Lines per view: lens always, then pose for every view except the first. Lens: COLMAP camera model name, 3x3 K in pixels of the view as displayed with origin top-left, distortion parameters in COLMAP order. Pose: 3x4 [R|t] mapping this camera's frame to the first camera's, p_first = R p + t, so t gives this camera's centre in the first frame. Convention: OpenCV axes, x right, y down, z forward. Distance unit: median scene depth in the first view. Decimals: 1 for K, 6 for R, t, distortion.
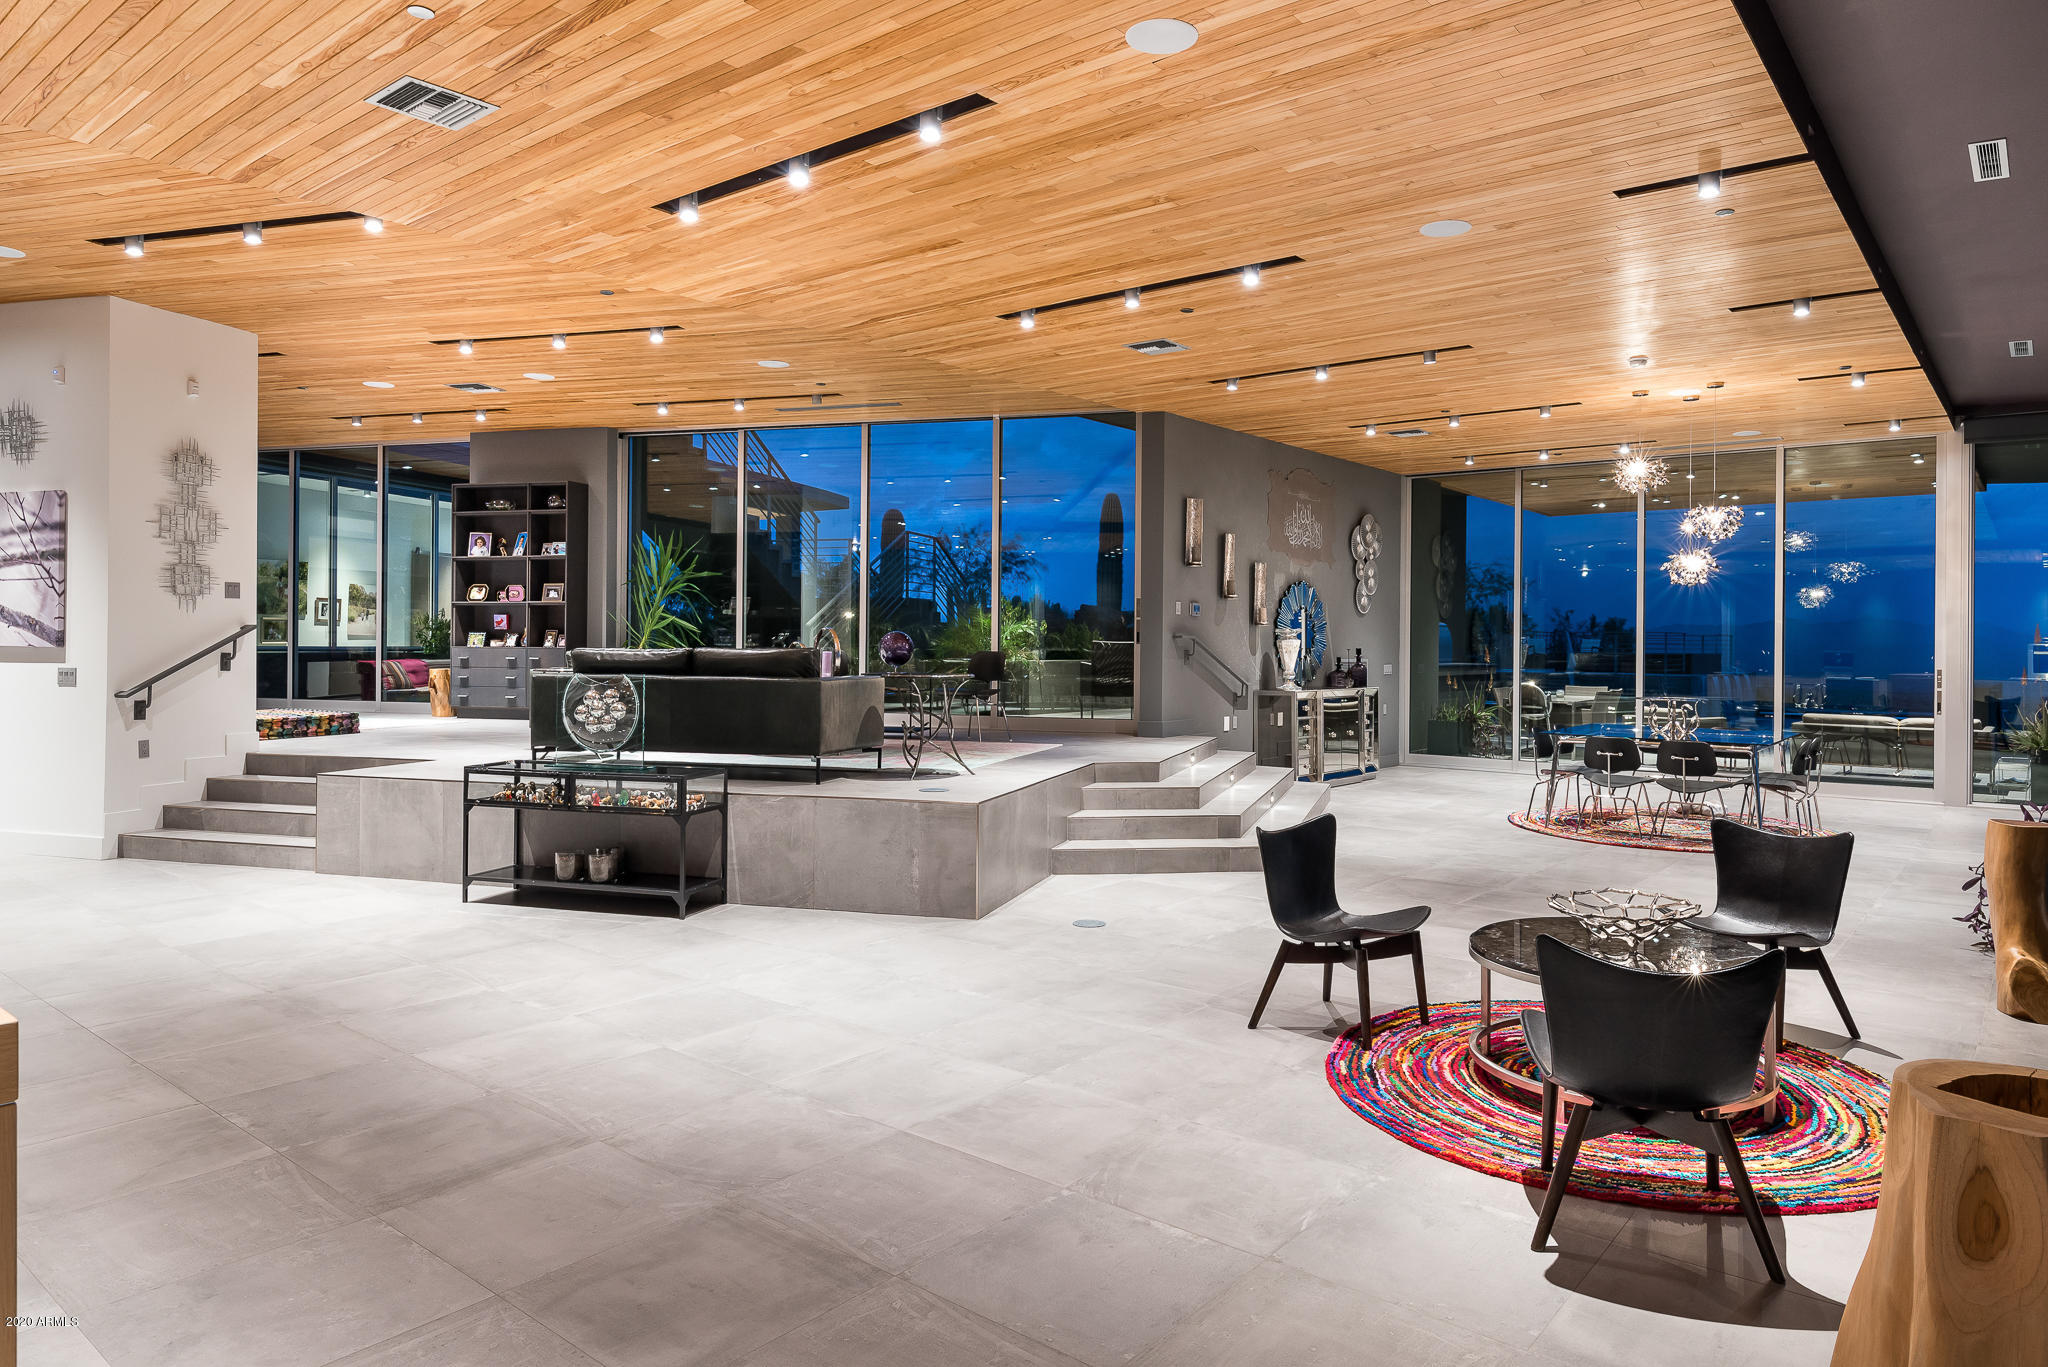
lens RADIAL K [[1280.9, 0, 1053.8], [0, 1280.9, 630.1], [0, 0, 1]] dist [0.003378, -0.000053]
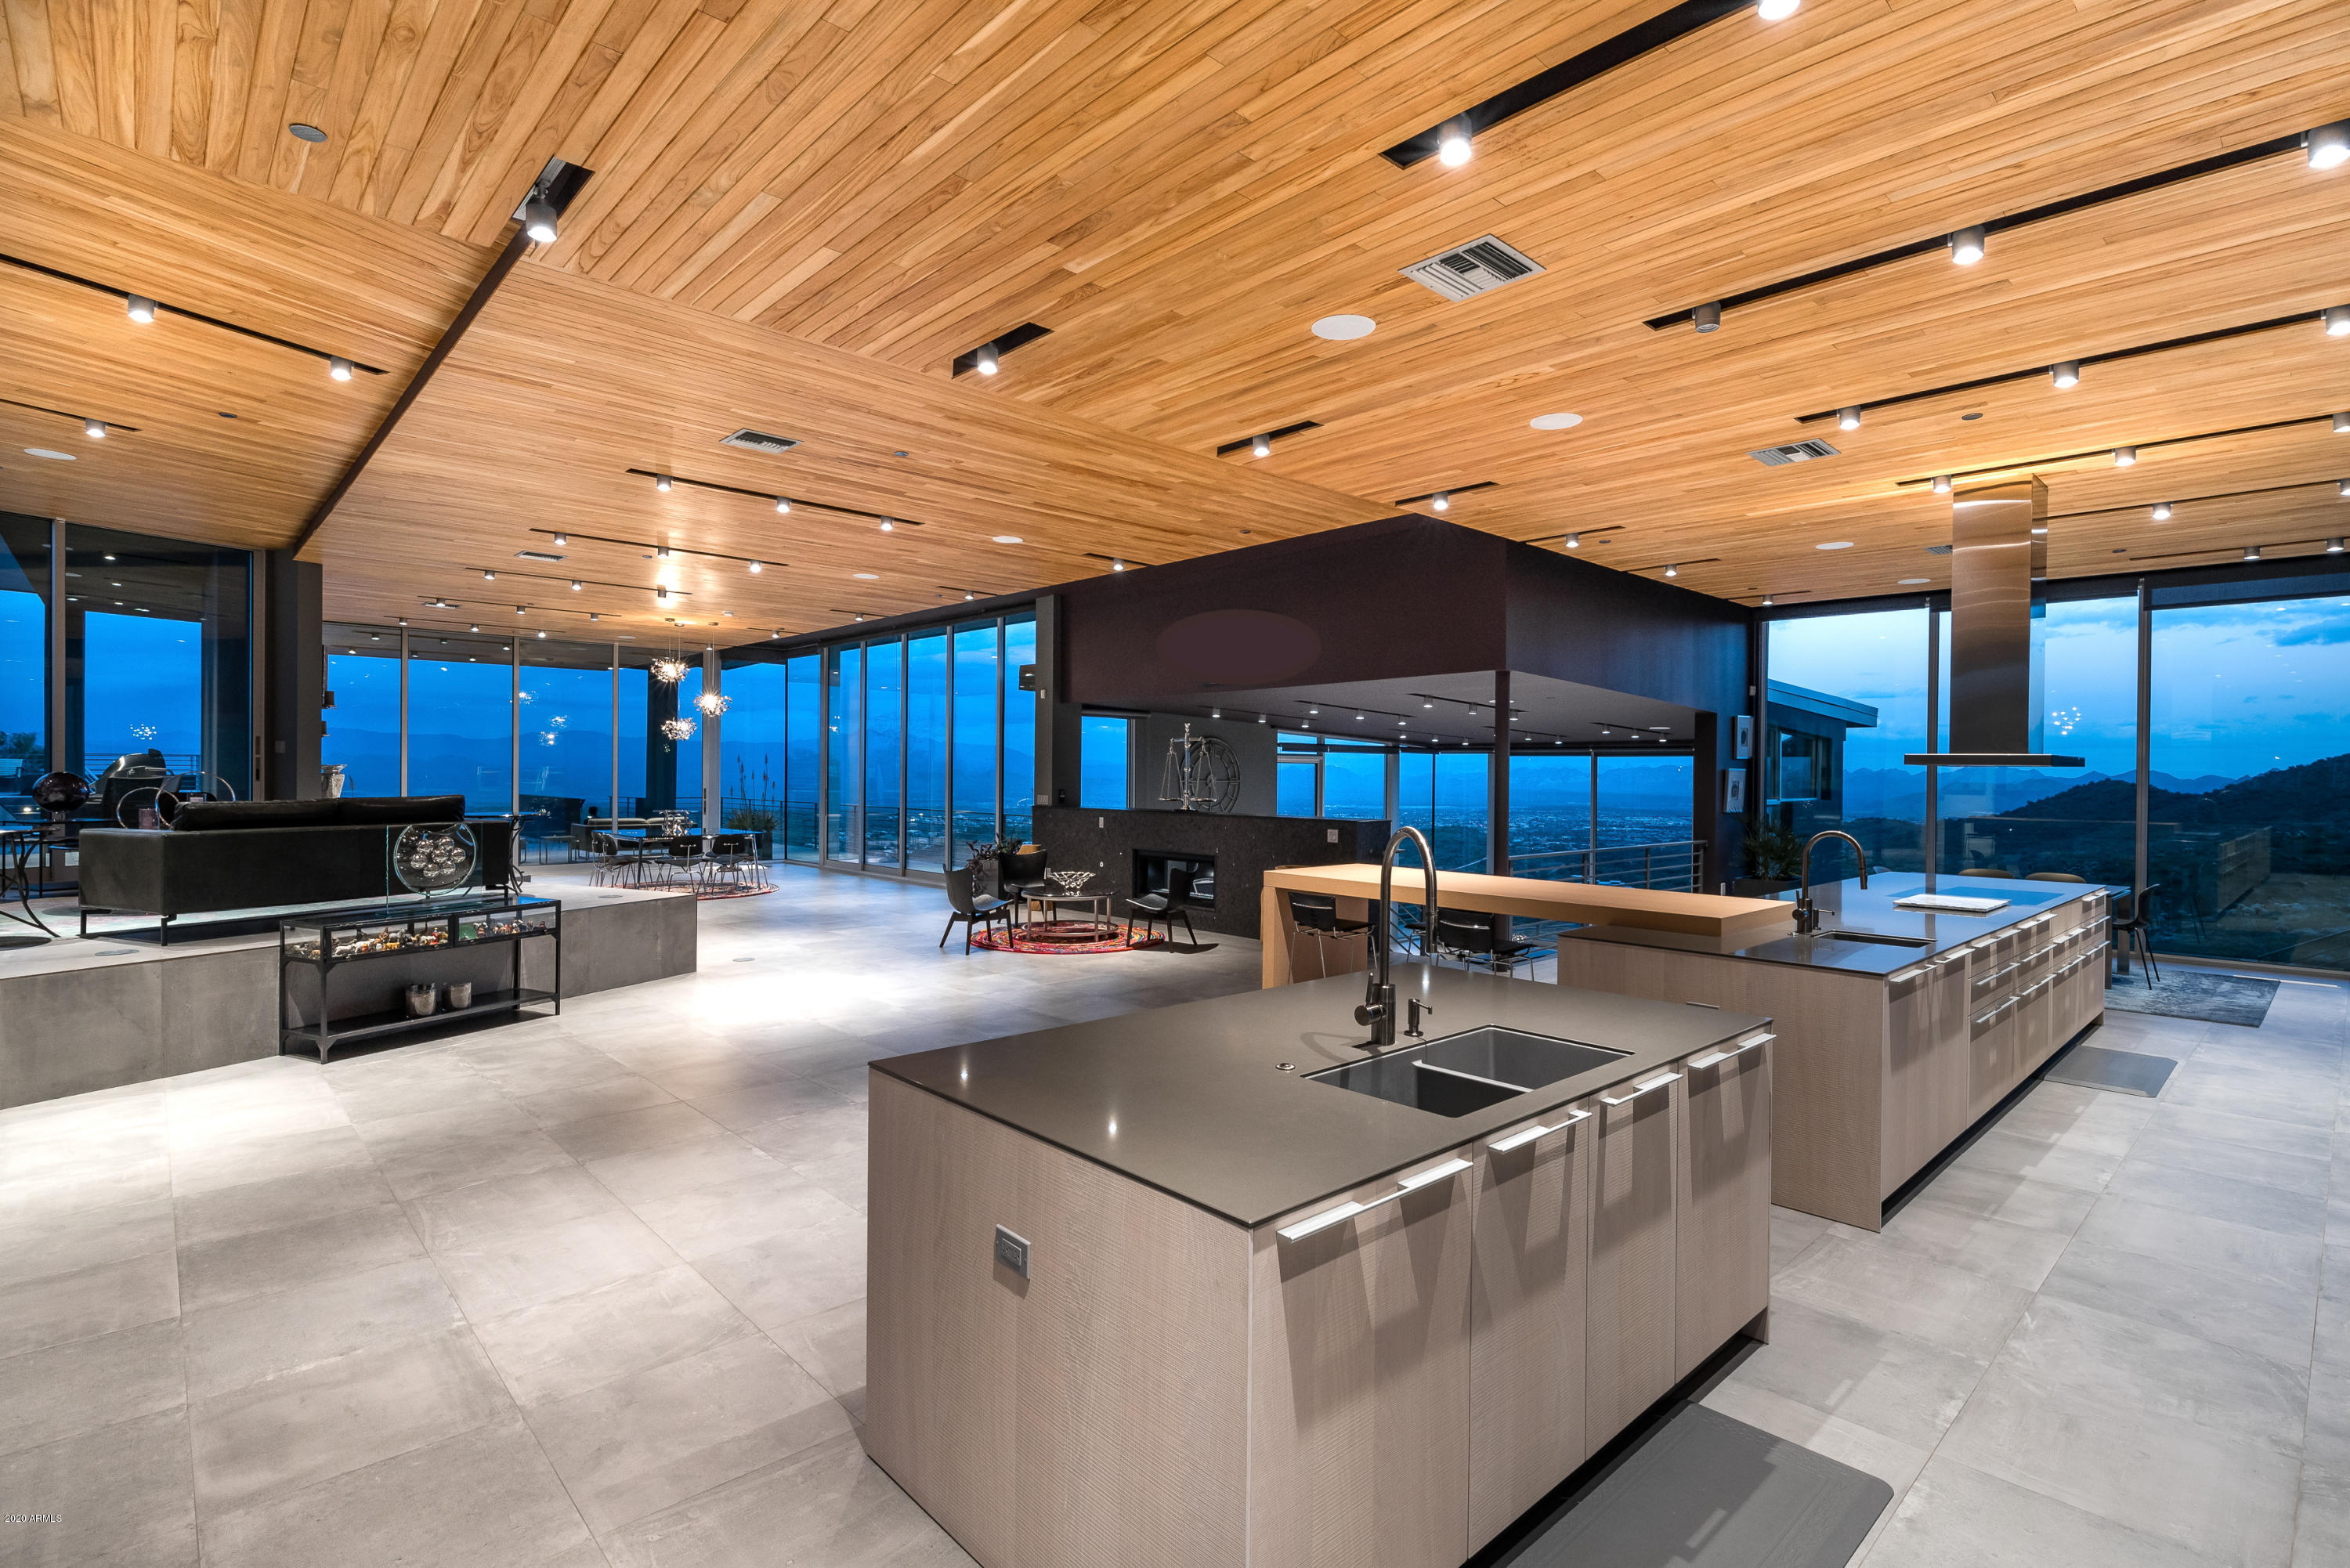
lens RADIAL K [[1131.6, 0, 1201.2], [0, 1131.6, 782.4], [0, 0, 1]] dist [0.005924, -0.000086]
pose [[0.122292, -0.016889, 0.992350, -0.990596], [-0.018532, 0.999642, 0.019297, -0.026154], [-0.992321, -0.020750, 0.121935, 0.184094]]
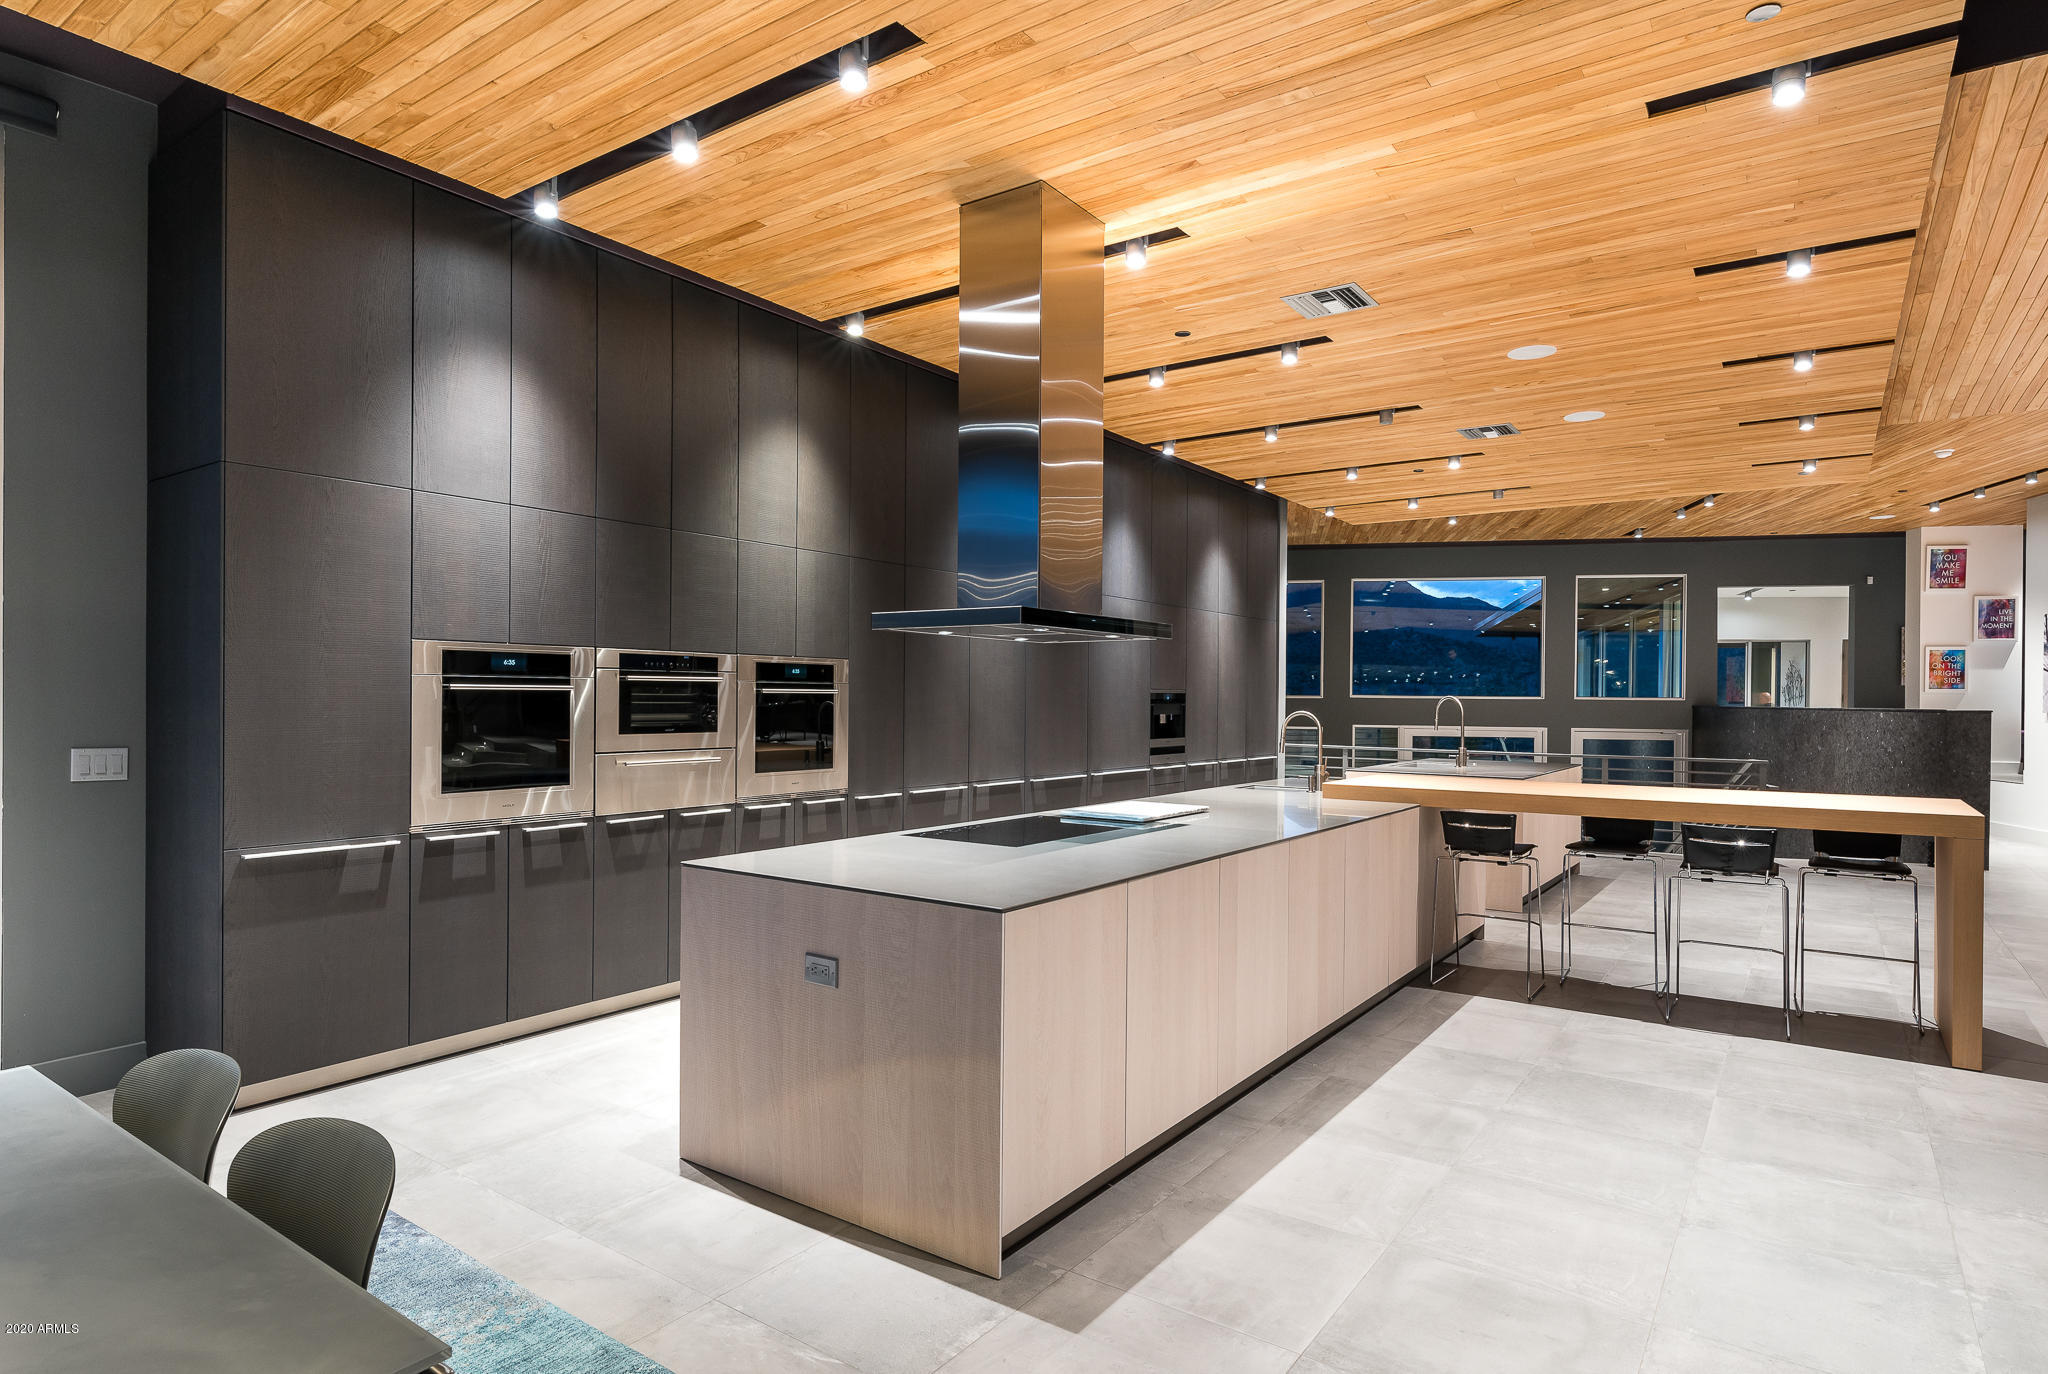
lens RADIAL K [[1096.5, 0, 1027.3], [0, 1096.5, 698.5], [0, 0, 1]] dist [0.000669, -0.001858]
pose [[0.064026, -0.006231, -0.997929, 0.324531], [0.002548, 0.999978, -0.006080, -0.000166], [0.997945, -0.002154, 0.064041, -0.288893]]
